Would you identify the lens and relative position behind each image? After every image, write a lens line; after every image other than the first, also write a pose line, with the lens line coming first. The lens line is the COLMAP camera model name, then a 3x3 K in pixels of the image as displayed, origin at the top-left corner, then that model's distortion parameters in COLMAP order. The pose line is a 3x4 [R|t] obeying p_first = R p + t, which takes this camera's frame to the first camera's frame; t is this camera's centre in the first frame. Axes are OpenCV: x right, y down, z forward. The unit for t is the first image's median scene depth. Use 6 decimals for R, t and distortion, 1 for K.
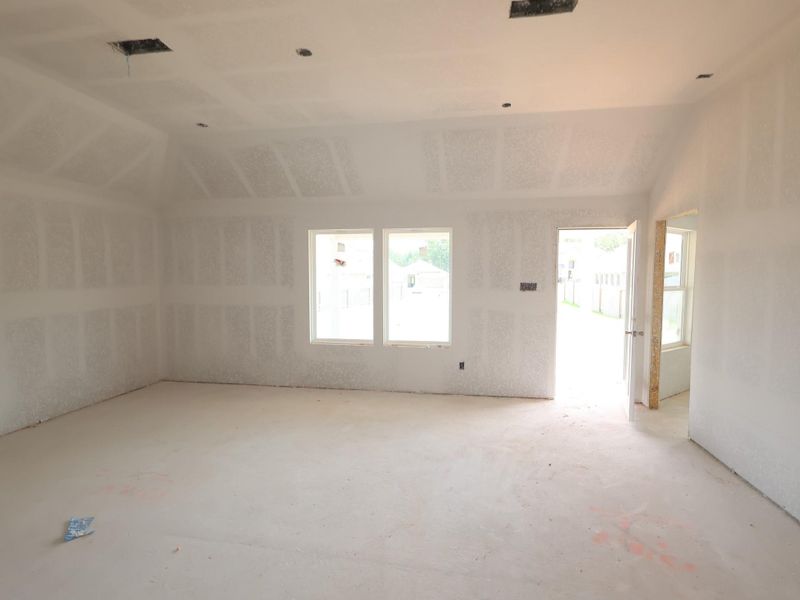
lens RADIAL K [[420.7, 0, 400.0], [0, 420.7, 300.0], [0, 0, 1]] dist [0.000121, 0.000832]
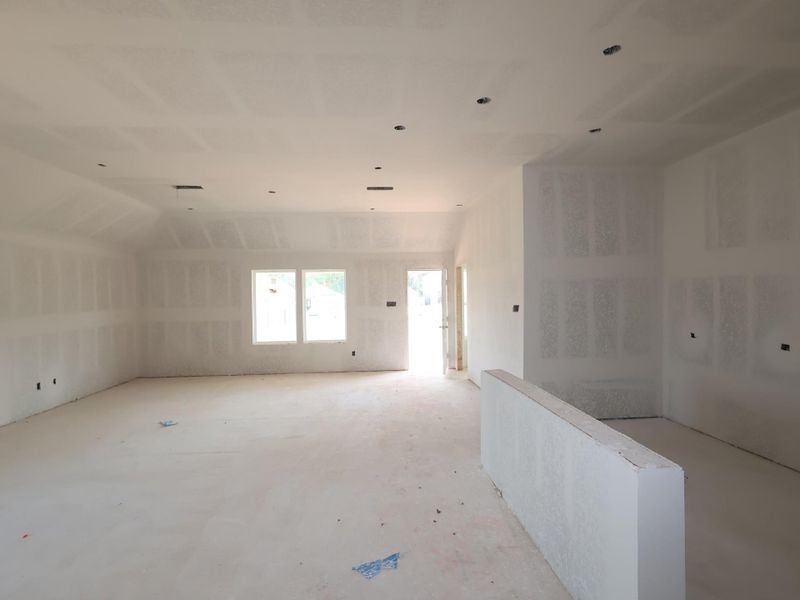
lens RADIAL K [[420.7, 0, 400.0], [0, 420.7, 300.0], [0, 0, 1]] dist [0.000121, 0.000832]
pose [[0.970315, -0.017500, 0.241211, -0.068961], [0.030082, 0.998366, -0.048576, 0.034398], [-0.239967, 0.054391, 0.969256, -0.638638]]
